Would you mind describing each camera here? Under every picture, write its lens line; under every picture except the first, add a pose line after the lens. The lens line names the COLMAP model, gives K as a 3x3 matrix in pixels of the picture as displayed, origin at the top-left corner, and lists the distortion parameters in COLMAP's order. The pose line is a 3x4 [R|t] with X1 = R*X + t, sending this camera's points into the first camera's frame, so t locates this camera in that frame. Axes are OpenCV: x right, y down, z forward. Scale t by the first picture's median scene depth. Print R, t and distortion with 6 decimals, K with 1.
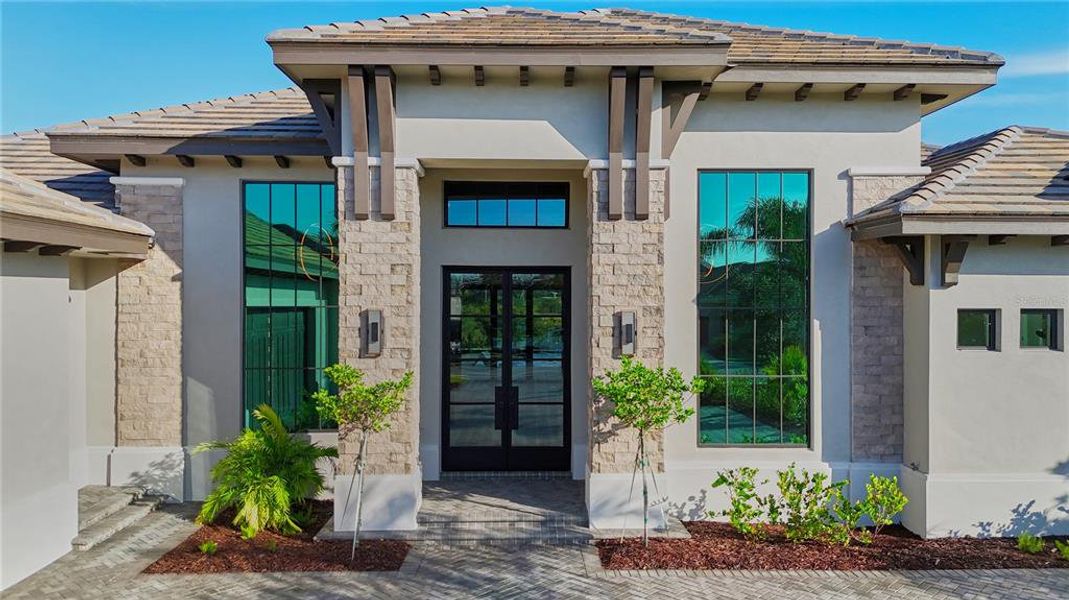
lens RADIAL K [[769.2, 0, 534.5], [0, 769.2, 300.0], [0, 0, 1]] dist [0.134854, -0.195512]
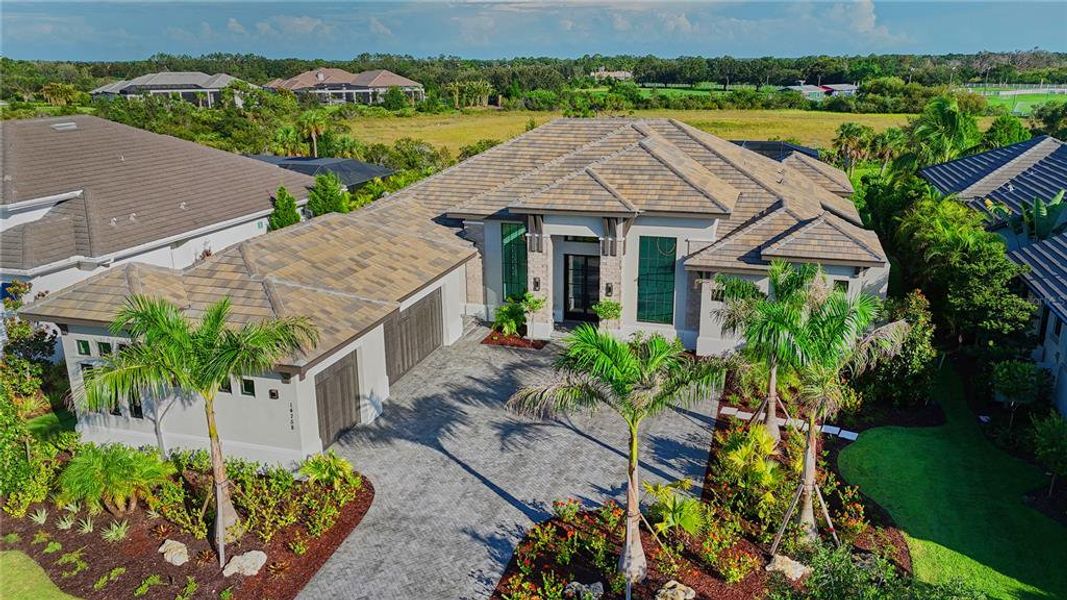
lens RADIAL K [[767.8, 0, 533.5], [0, 767.8, 300.0], [0, 0, 1]] dist [0.134854, -0.195512]
pose [[0.950184, 0.079941, -0.301264, 0.796960], [0.006907, 0.960913, 0.276765, -0.819420], [0.311614, -0.265058, 0.912492, -2.105589]]
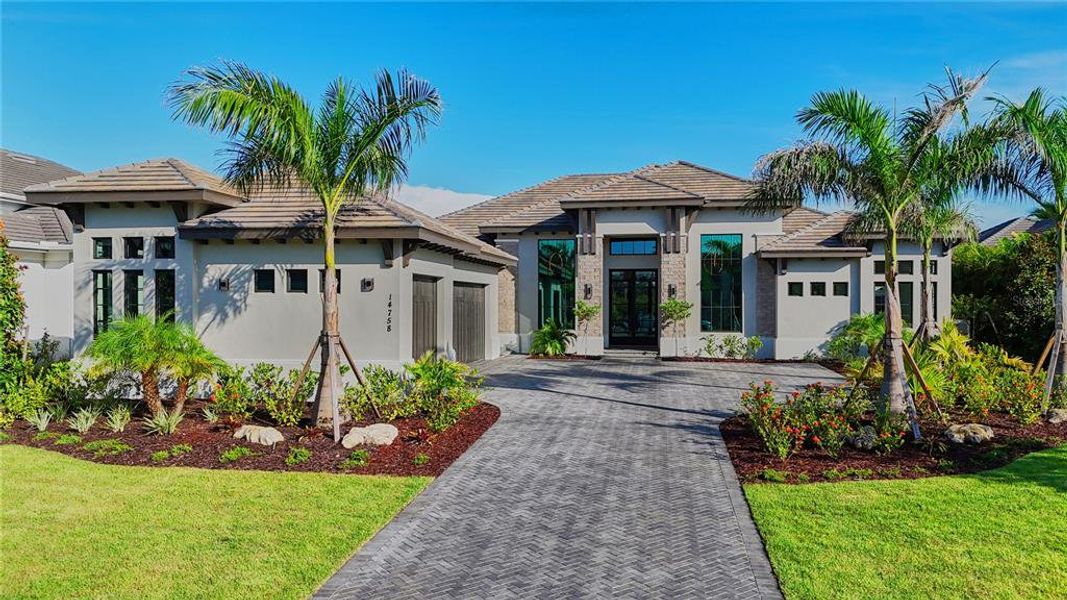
lens RADIAL K [[767.8, 0, 533.5], [0, 767.8, 300.0], [0, 0, 1]] dist [0.134854, -0.195512]
pose [[0.983514, -0.001077, -0.180830, 0.127146], [0.000406, 0.999993, -0.003748, 0.087629], [0.180833, 0.003613, 0.983507, -2.020689]]
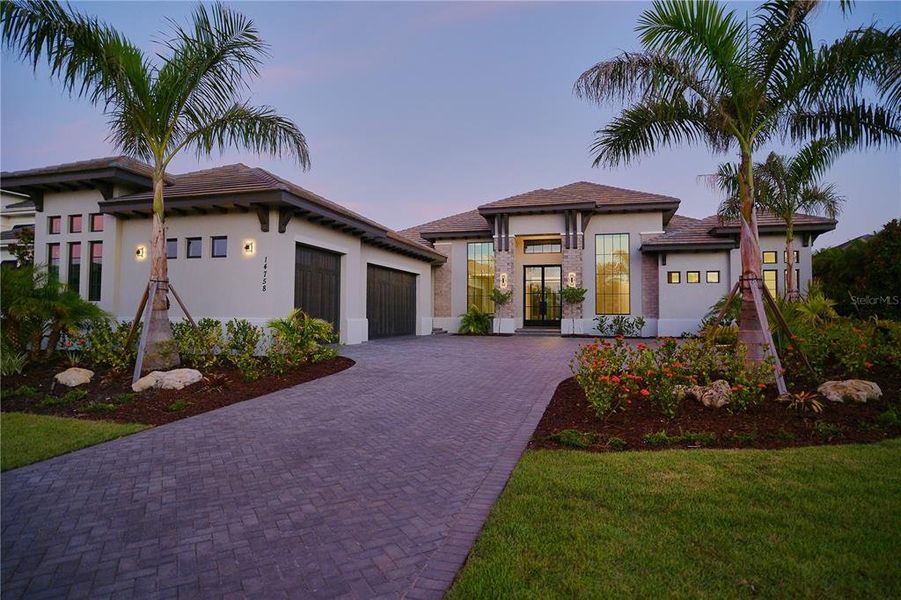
lens RADIAL K [[501.9, 0, 453.8], [0, 501.9, 293.9], [0, 0, 1]] dist [-0.006395, -0.000617]
pose [[0.952937, -0.009024, -0.303033, 0.303129], [-0.004180, 0.999071, -0.042896, 0.208224], [0.303139, 0.042144, 0.952014, -1.399058]]
